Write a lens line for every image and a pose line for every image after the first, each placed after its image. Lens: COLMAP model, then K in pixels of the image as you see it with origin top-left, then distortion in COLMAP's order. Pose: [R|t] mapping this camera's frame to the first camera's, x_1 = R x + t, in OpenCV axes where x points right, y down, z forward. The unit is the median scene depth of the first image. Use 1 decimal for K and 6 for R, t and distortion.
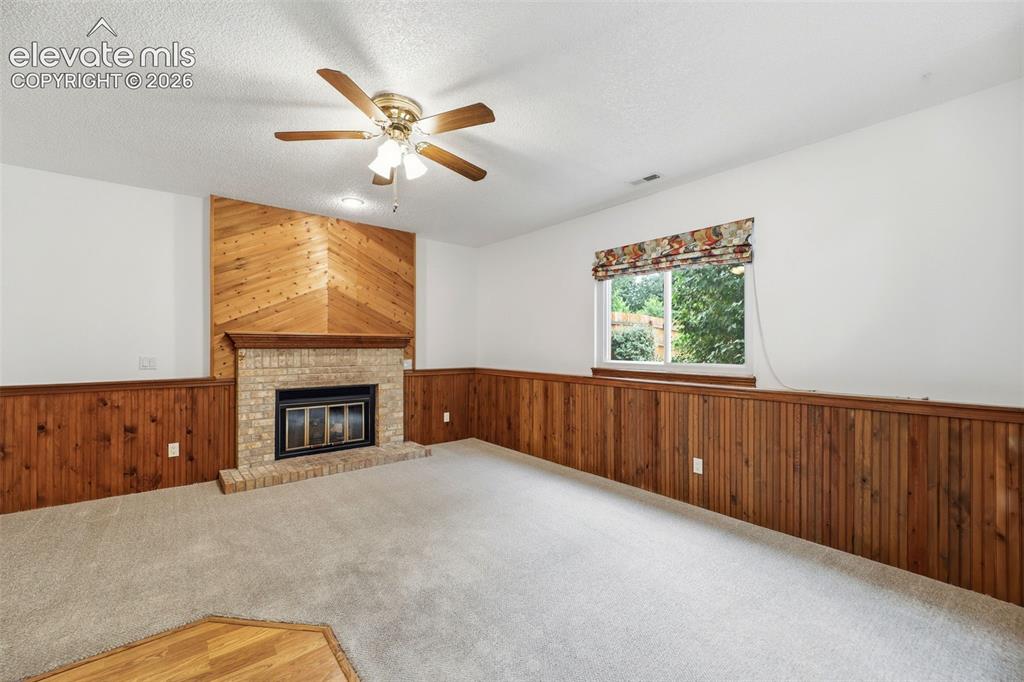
lens RADIAL K [[416.2, 0, 512.4], [0, 416.2, 342.8], [0, 0, 1]] dist [0.001448, -0.002828]
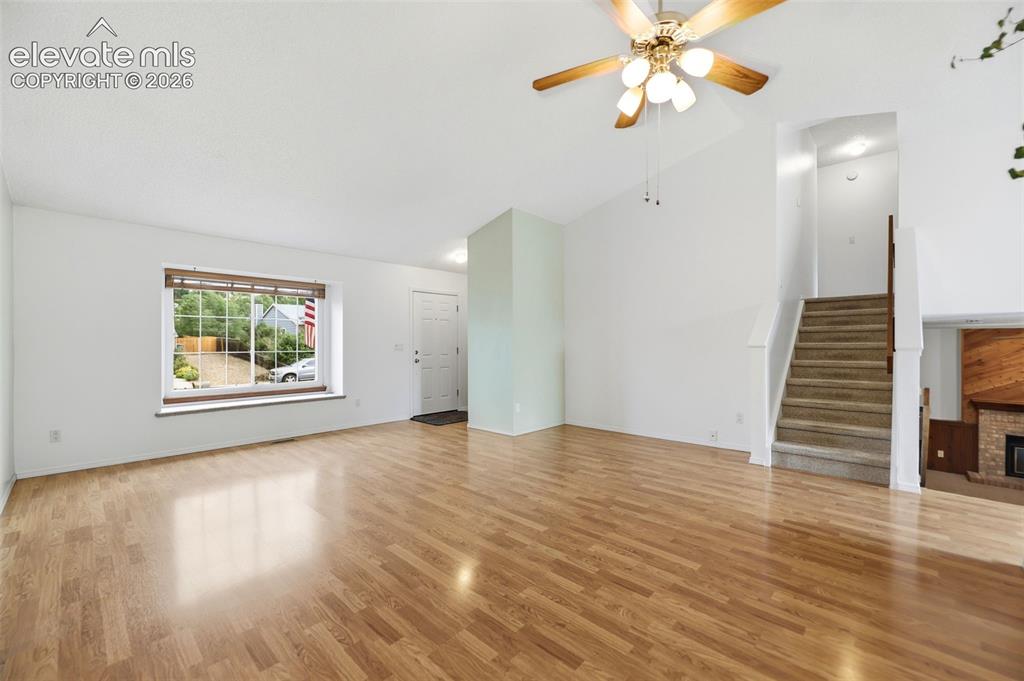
lens RADIAL K [[416.2, 0, 512.4], [0, 416.2, 342.3], [0, 0, 1]] dist [0.001448, -0.002828]
pose [[0.127041, 0.000333, -0.991897, 0.886226], [0.002577, 0.999996, 0.000665, -0.280046], [0.991894, -0.002641, 0.127040, -1.261378]]
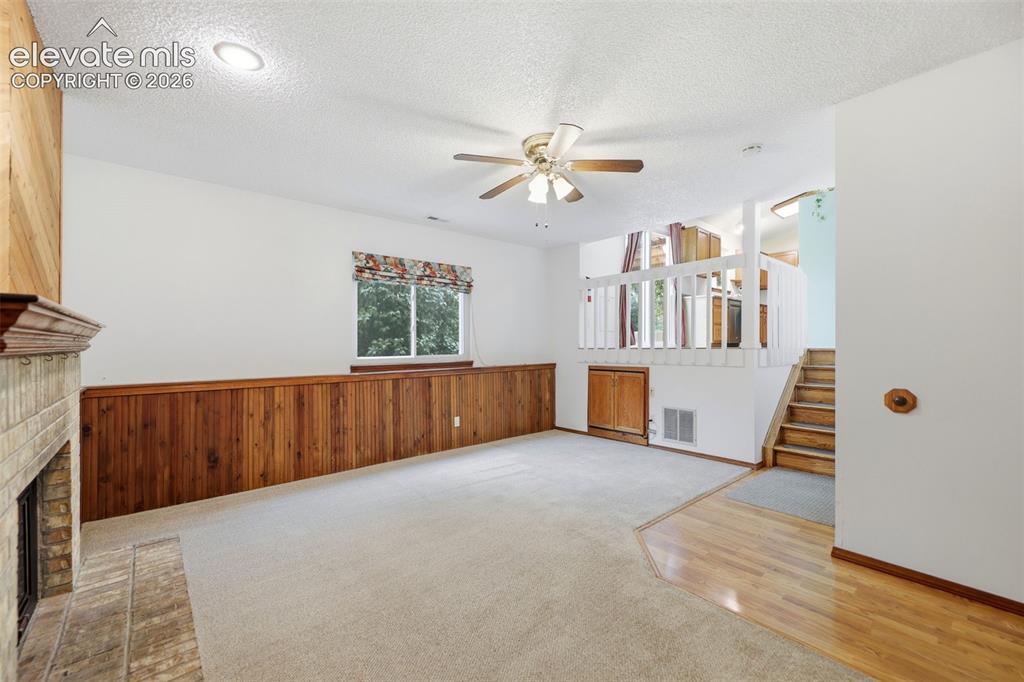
lens RADIAL K [[416.2, 0, 512.4], [0, 416.2, 342.8], [0, 0, 1]] dist [0.001448, -0.002828]
pose [[-0.017098, -0.004388, 0.999844, -0.866954], [-0.001465, 0.999989, 0.004364, -0.000033], [-0.999853, -0.001390, -0.017104, 0.661065]]
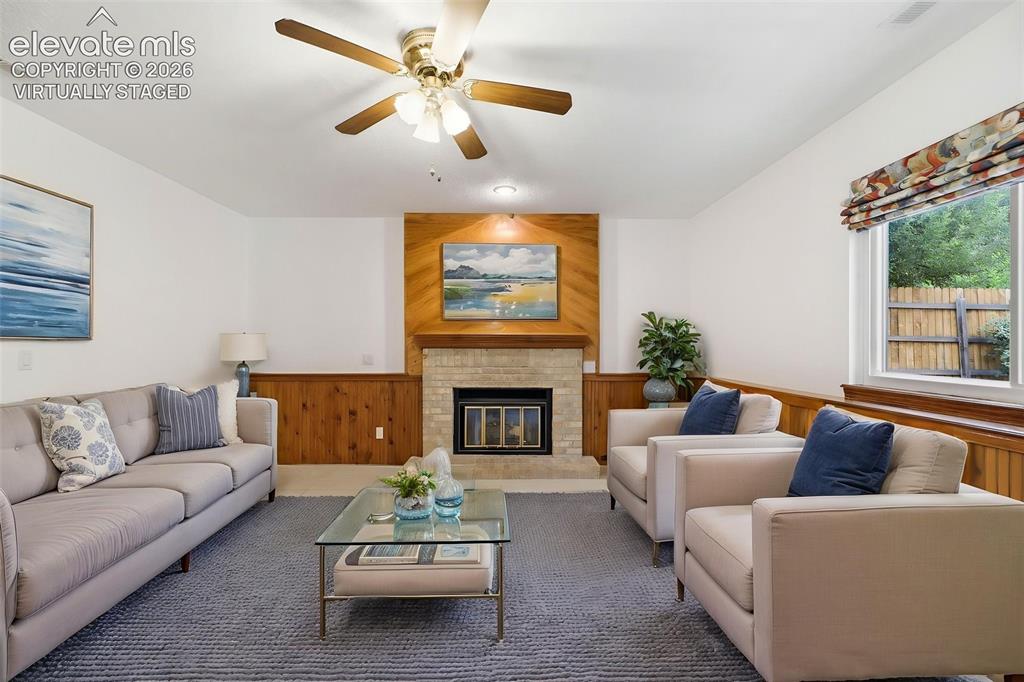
lens RADIAL K [[416.2, 0, 512.4], [0, 416.2, 342.8], [0, 0, 1]] dist [0.001448, -0.002828]
pose [[0.782375, -0.002519, -0.622802, 0.201310], [0.004170, 0.999991, 0.001194, -0.000405], [0.622793, -0.003531, 0.782379, 0.277417]]
